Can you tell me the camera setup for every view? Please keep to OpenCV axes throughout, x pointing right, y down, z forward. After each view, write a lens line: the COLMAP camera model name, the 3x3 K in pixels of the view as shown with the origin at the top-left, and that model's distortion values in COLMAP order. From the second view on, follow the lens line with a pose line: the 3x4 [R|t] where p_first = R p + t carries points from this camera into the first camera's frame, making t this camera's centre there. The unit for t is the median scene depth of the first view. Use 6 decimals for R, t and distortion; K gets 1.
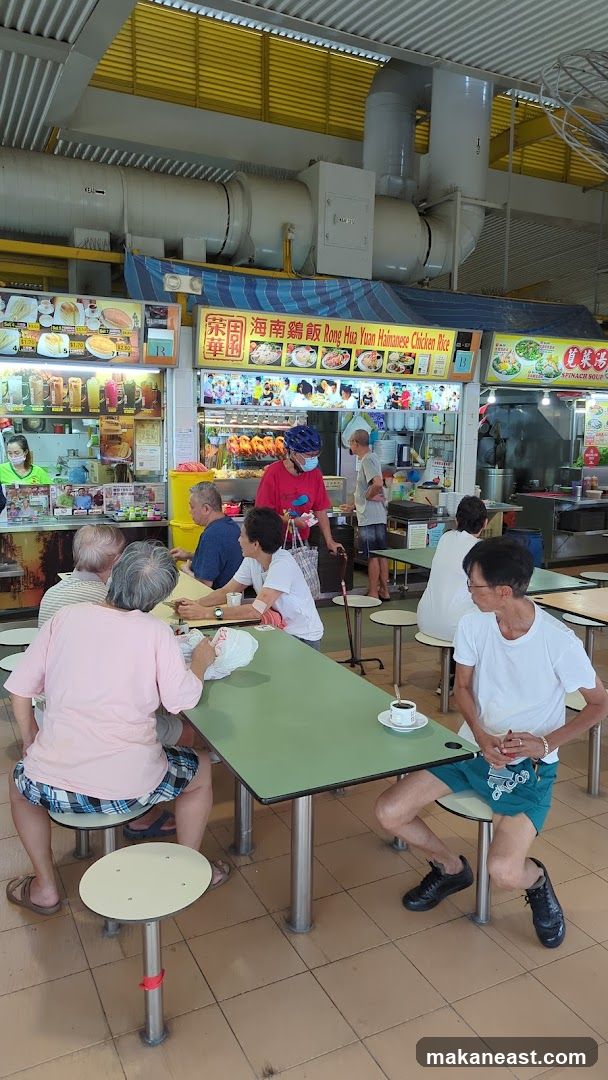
lens RADIAL K [[770.3, 0, 304.0], [0, 770.3, 540.0], [0, 0, 1]] dist [0.064010, -0.000710]
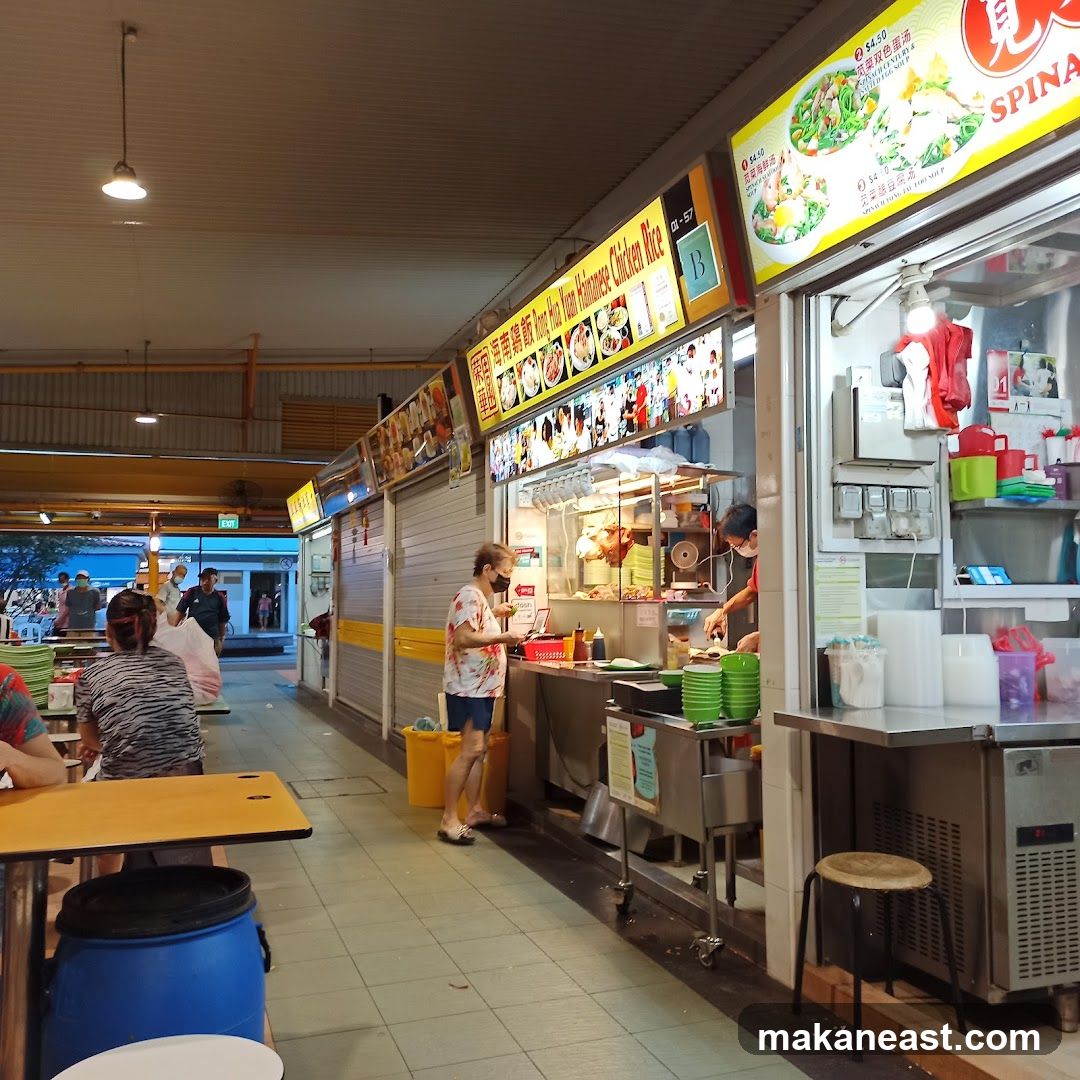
lens RADIAL K [[1074.3, 0, 540.0], [0, 1074.3, 528.9], [0, 0, 1]] dist [0.146498, -0.007136]
pose [[-0.122349, -0.079828, -0.989272, 0.740730], [-0.134893, 0.988848, -0.063111, -0.078133], [0.983277, 0.125724, -0.131753, 1.091920]]
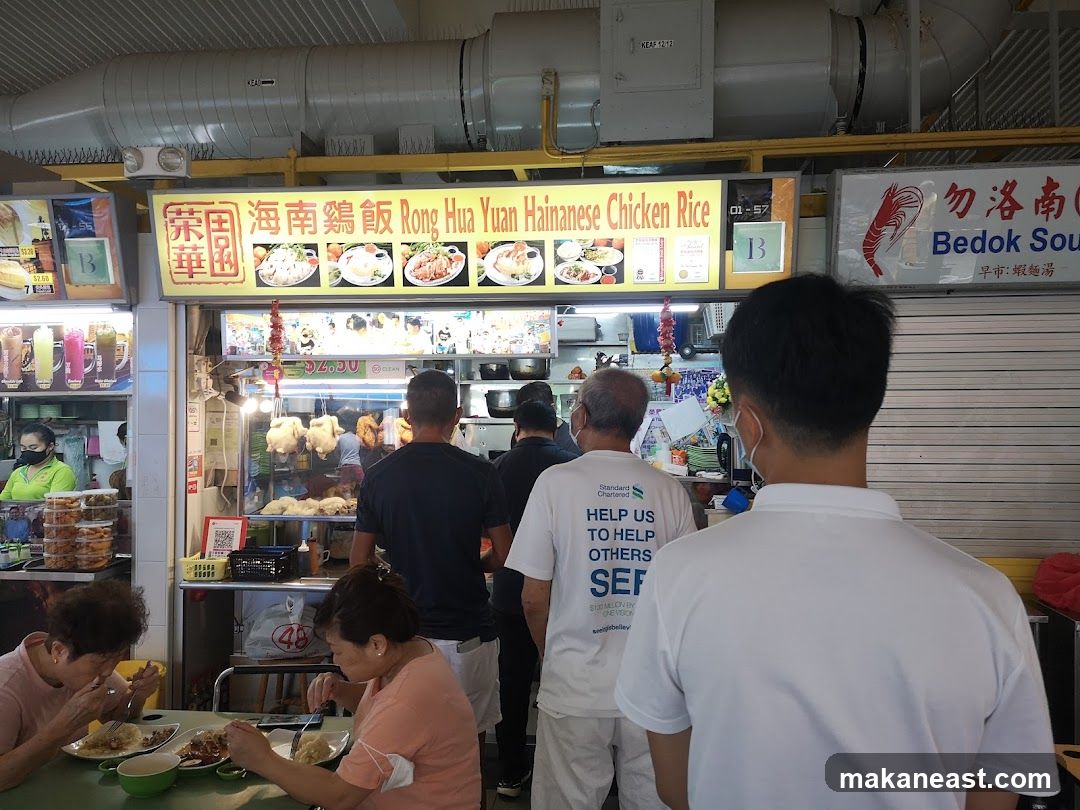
lens RADIAL K [[800.5, 0, 545.8], [0, 800.5, 395.4], [0, 0, 1]] dist [0.080884, -0.003941]
pose [[0.839412, -0.019542, -0.543145, 0.380313], [-0.060761, 0.989714, -0.129514, -0.086856], [0.540089, 0.141717, 0.829590, 0.614365]]
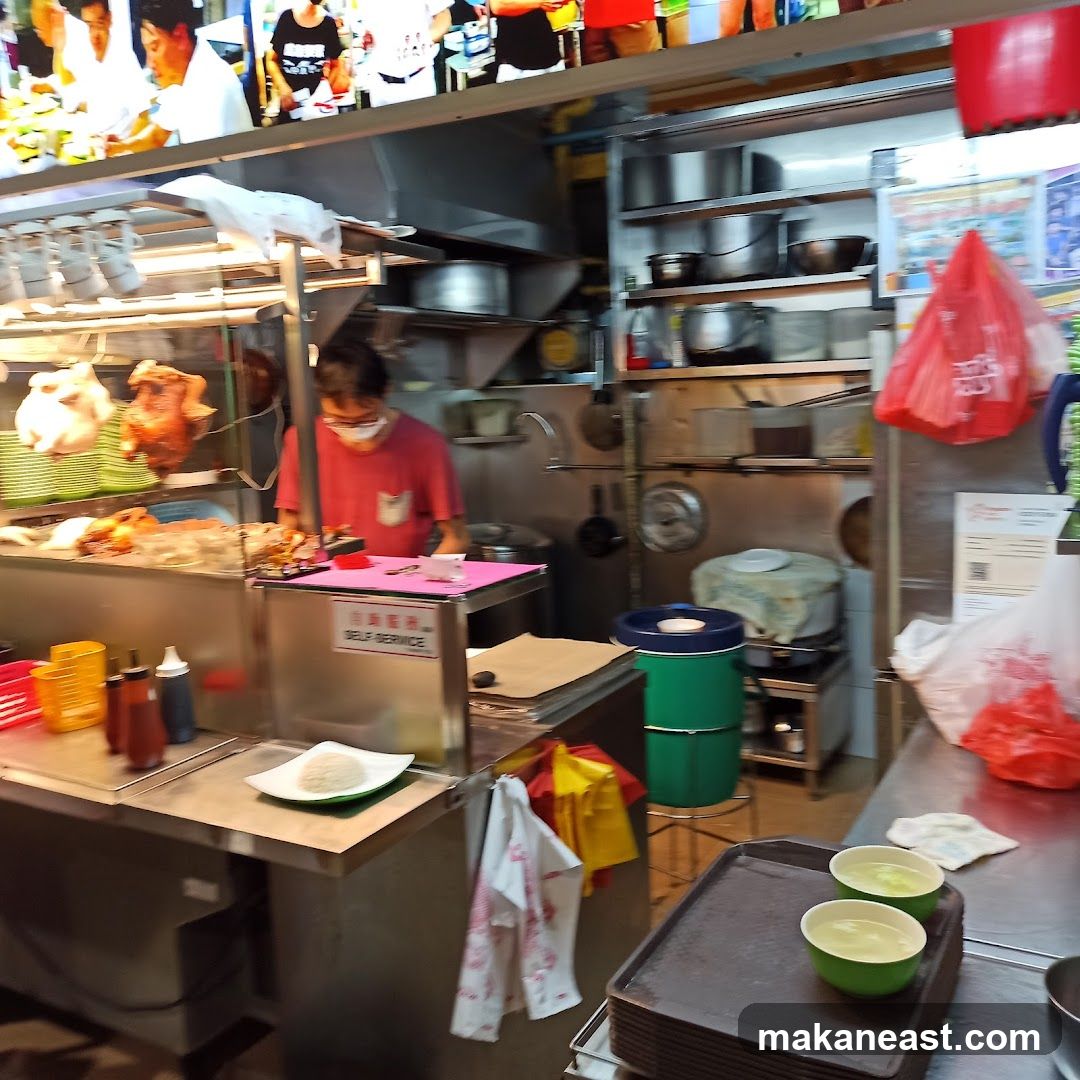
lens RADIAL K [[1067.0, 0, 540.0], [0, 1067.0, 540.0], [0, 0, 1]] dist [0.016811, 0.006911]
pose [[0.562590, 0.087821, -0.822058, 0.271127], [-0.071768, 0.995776, 0.057264, -0.114922], [0.823615, 0.026781, 0.566517, 0.962153]]
